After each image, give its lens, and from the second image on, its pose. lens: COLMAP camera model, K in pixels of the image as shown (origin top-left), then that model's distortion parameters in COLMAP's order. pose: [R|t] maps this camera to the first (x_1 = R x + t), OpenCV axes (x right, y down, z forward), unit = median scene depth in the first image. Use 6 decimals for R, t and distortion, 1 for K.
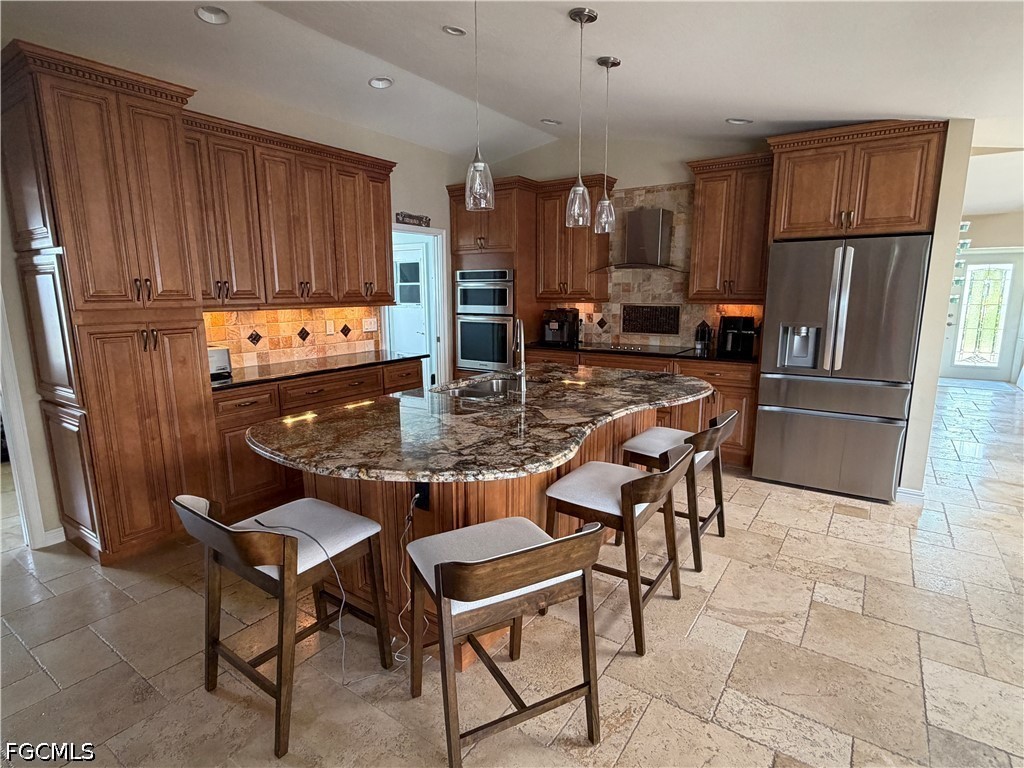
lens RADIAL K [[533.3, 0, 513.2], [0, 533.3, 386.0], [0, 0, 1]] dist [0.001165, -0.000331]
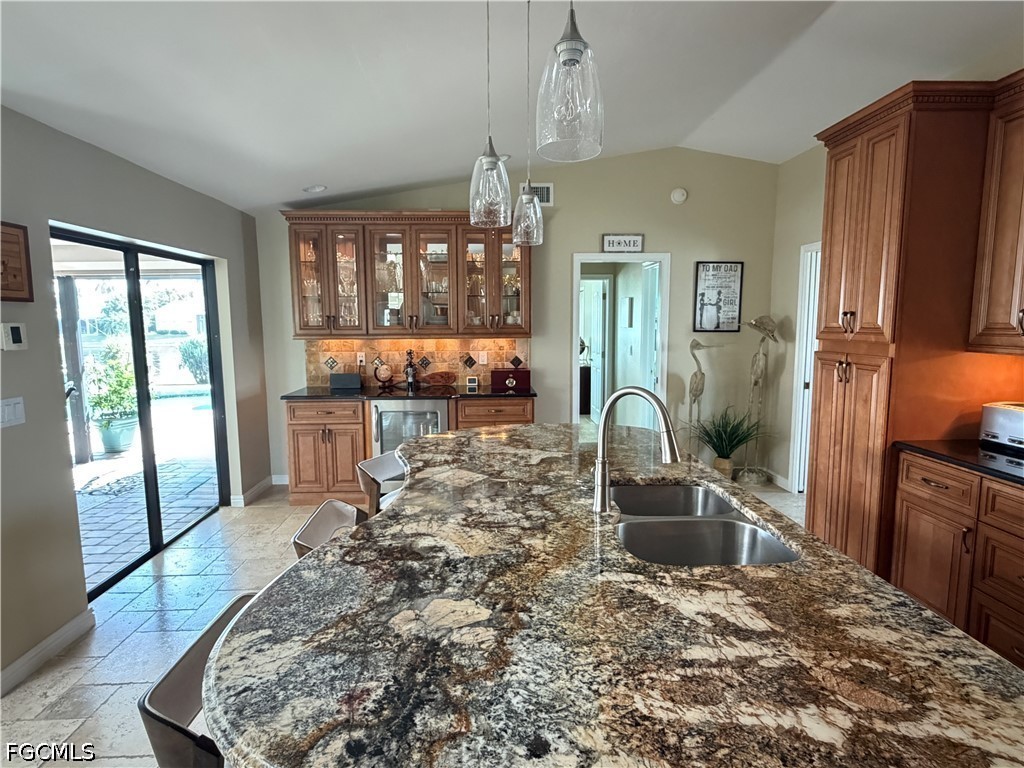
lens RADIAL K [[553.8, 0, 505.6], [0, 553.8, 387.1], [0, 0, 1]] dist [0.001826, 0.000324]
pose [[-0.798141, 0.082311, -0.596821, 0.451109], [-0.098915, 0.959277, 0.264581, -0.268432], [0.594295, 0.270208, -0.757497, 1.406170]]
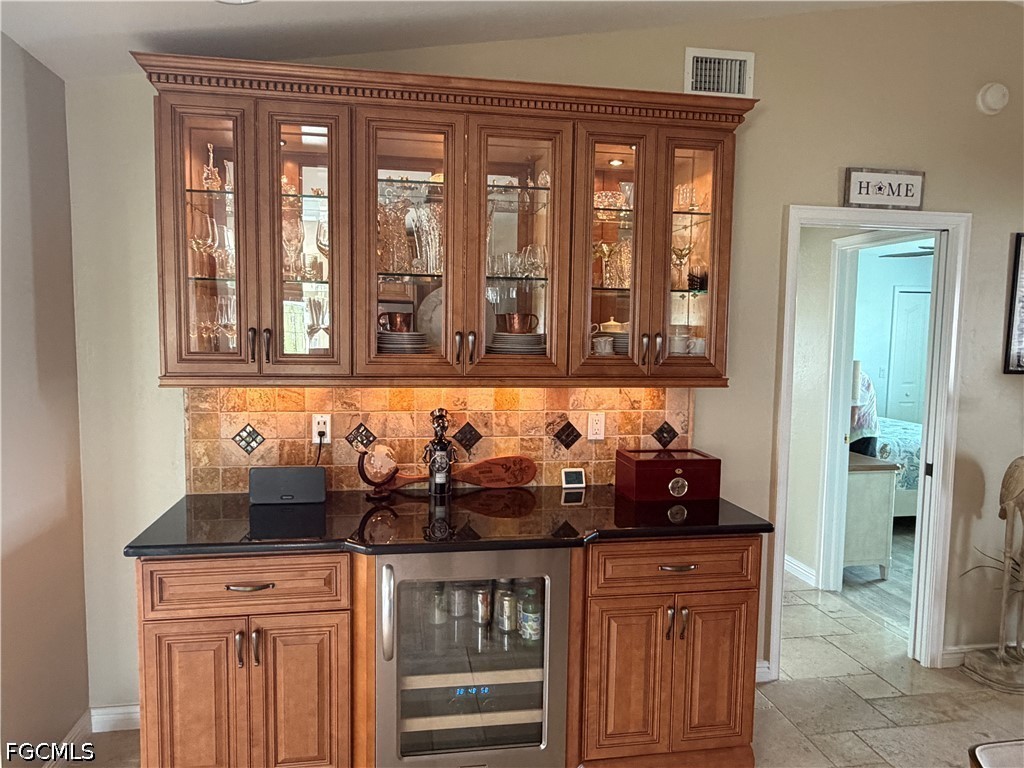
lens RADIAL K [[710.3, 0, 508.0], [0, 710.3, 388.3], [0, 0, 1]] dist [0.000872, -0.000117]
pose [[-0.710780, 0.055183, -0.701246, 0.252328], [-0.138162, 0.966547, 0.216100, -0.139287], [0.689712, 0.250485, -0.679378, 0.589264]]
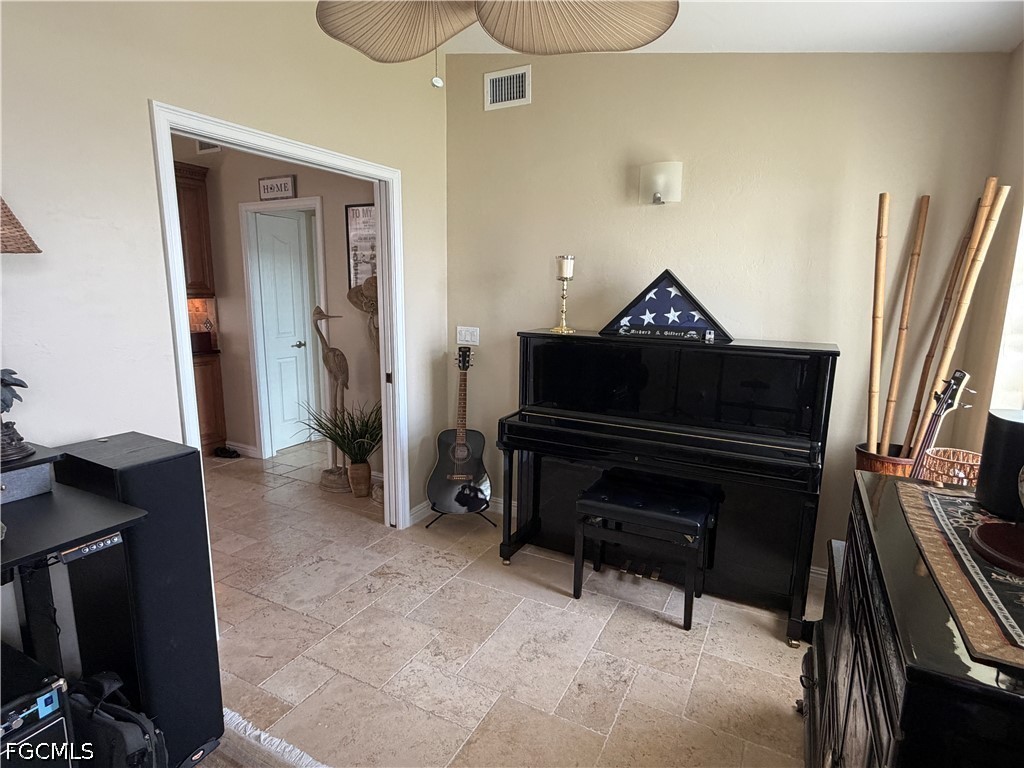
lens RADIAL K [[553.8, 0, 505.6], [0, 553.8, 387.1], [0, 0, 1]] dist [0.001826, 0.000324]
pose [[-0.993857, 0.013771, -0.109813, -1.363525], [-0.025800, 0.936063, 0.350886, -0.314928], [0.107624, 0.351564, -0.929957, 1.786770]]
